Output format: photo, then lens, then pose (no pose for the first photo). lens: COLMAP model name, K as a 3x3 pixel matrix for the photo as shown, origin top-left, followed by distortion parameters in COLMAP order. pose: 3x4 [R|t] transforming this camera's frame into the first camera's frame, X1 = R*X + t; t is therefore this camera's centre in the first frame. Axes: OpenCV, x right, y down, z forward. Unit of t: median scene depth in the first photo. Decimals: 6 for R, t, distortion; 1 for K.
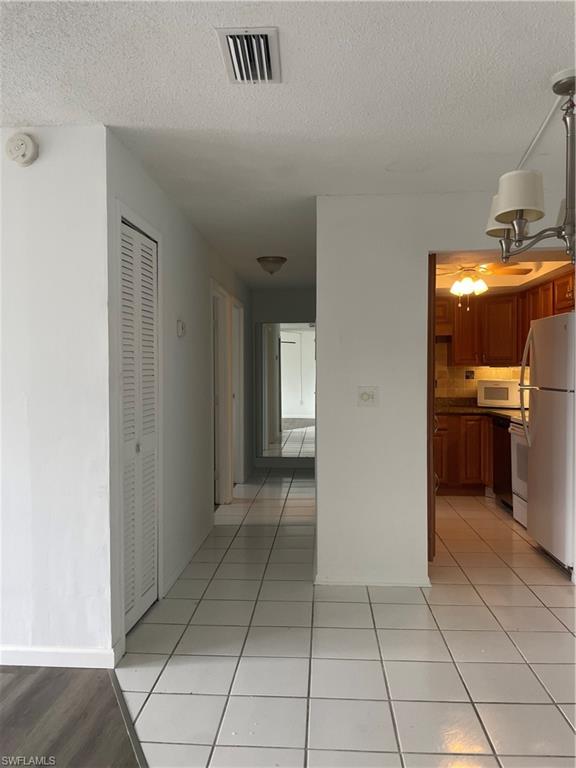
lens RADIAL K [[583.6, 0, 290.9], [0, 583.6, 381.7], [0, 0, 1]] dist [0.082968, -0.079780]
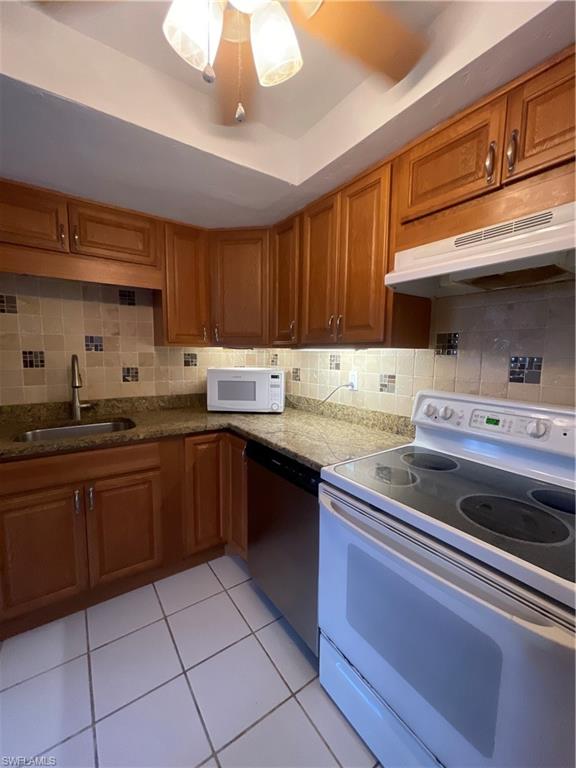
lens RADIAL K [[313.4, 0, 286.7], [0, 313.4, 386.1], [0, 0, 1]] dist [-0.002180, 0.000819]
pose [[0.786308, -0.053128, 0.615546, 0.191673], [-0.003869, 0.995853, 0.090894, -0.016325], [-0.617822, -0.073852, 0.782842, 0.734287]]
